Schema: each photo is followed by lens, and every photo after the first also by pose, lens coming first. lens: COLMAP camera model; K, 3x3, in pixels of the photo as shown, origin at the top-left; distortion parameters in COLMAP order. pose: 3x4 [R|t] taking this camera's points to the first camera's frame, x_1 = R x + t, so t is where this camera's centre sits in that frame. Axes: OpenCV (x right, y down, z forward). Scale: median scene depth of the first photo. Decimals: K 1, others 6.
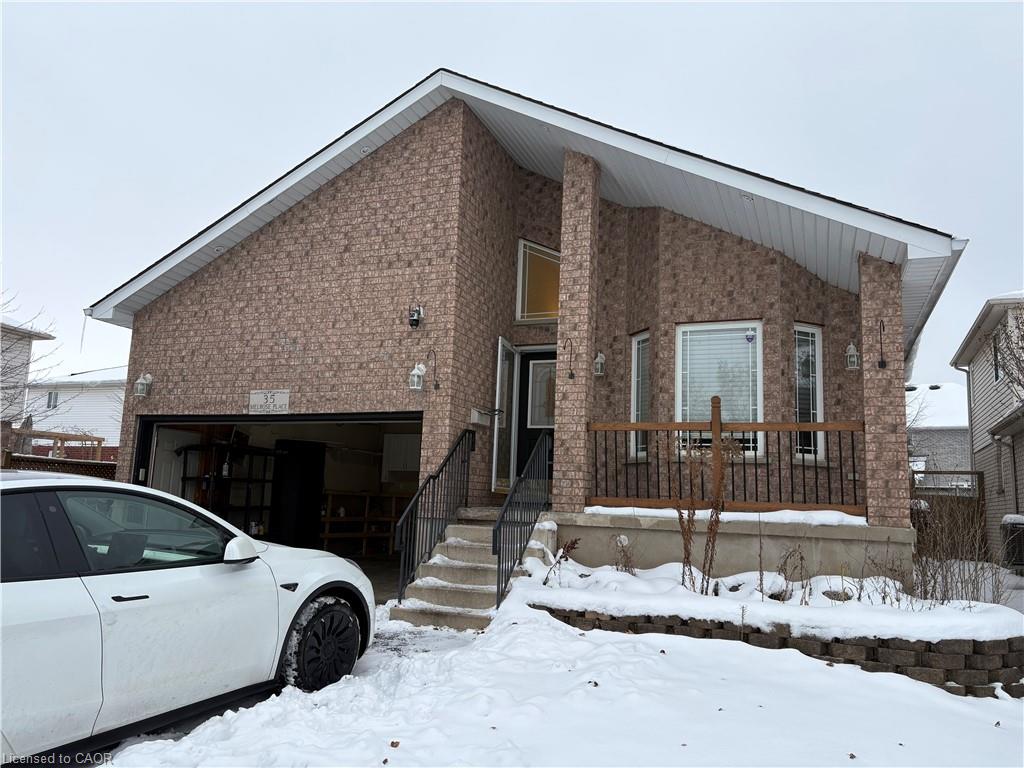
lens RADIAL K [[774.7, 0, 512.0], [0, 774.7, 384.0], [0, 0, 1]] dist [0.005459, -0.003663]
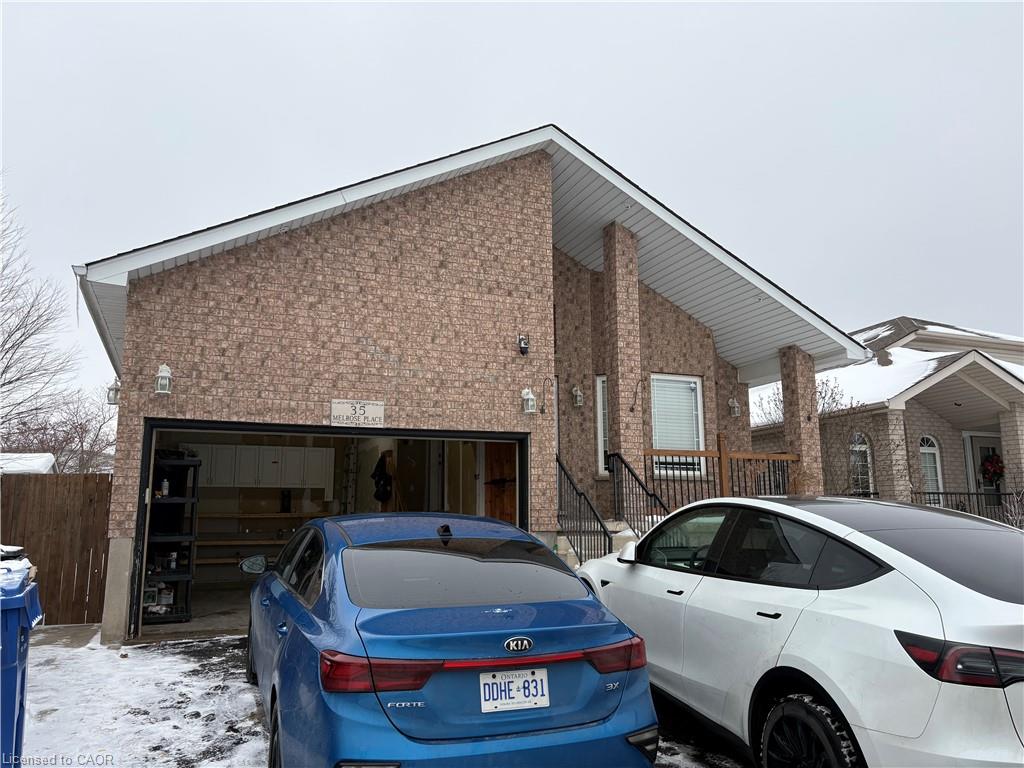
lens RADIAL K [[774.7, 0, 512.0], [0, 774.7, 384.0], [0, 0, 1]] dist [0.005459, -0.003663]
pose [[0.712807, 0.083392, 0.696385, -0.840762], [-0.075528, 0.996259, -0.041993, 0.013483], [-0.697281, -0.022663, 0.716439, 0.225758]]
